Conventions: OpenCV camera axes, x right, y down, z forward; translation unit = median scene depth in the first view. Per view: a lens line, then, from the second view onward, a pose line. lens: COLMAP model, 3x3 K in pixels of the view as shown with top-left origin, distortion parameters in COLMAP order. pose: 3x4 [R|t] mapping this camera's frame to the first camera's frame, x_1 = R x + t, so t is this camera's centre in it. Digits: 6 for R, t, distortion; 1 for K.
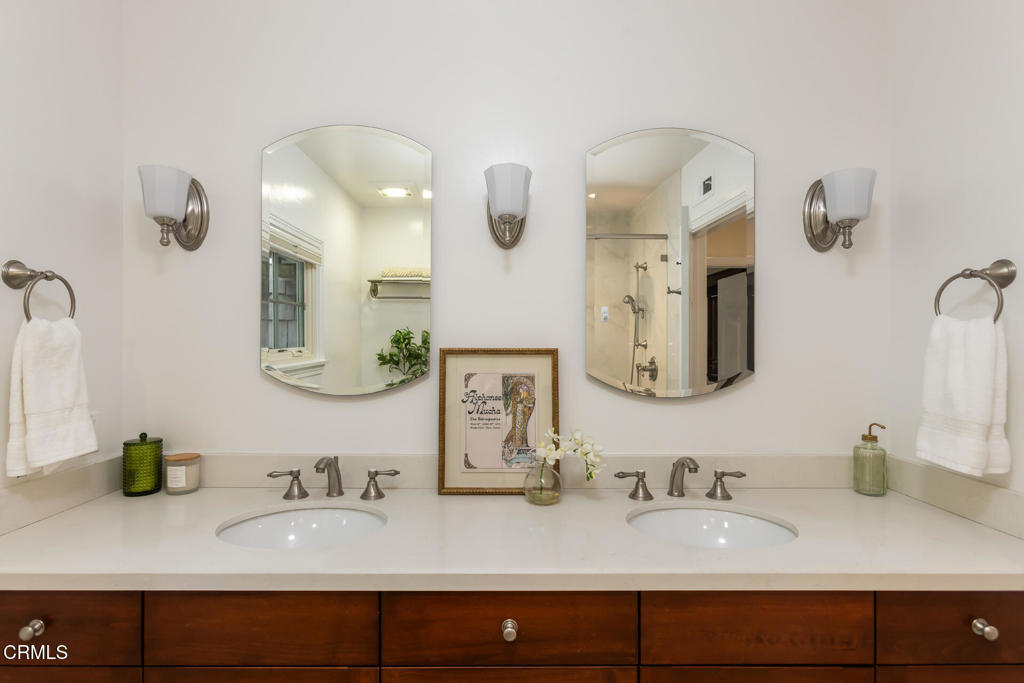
lens RADIAL K [[510.6, 0, 512.1], [0, 510.6, 344.8], [0, 0, 1]] dist [0.001808, 0.001938]
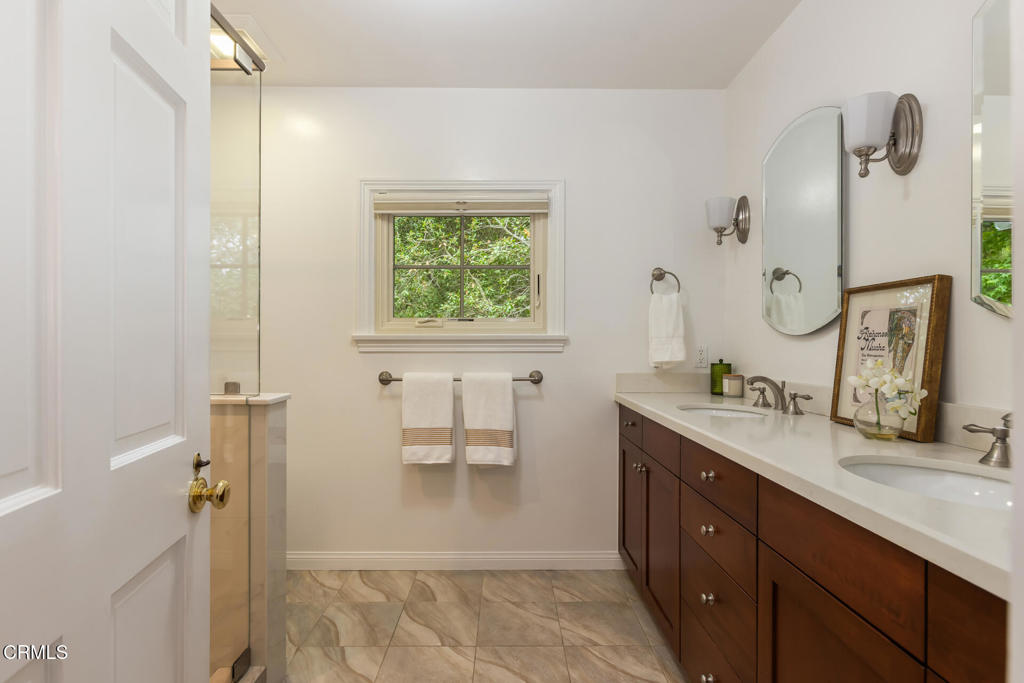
lens RADIAL K [[510.6, 0, 512.1], [0, 510.6, 344.8], [0, 0, 1]] dist [0.001808, 0.001938]
pose [[0.049172, 0.005076, -0.998777, 0.906085], [0.050872, 0.998676, 0.007580, 0.081097], [0.997494, -0.051182, 0.048849, 0.250562]]
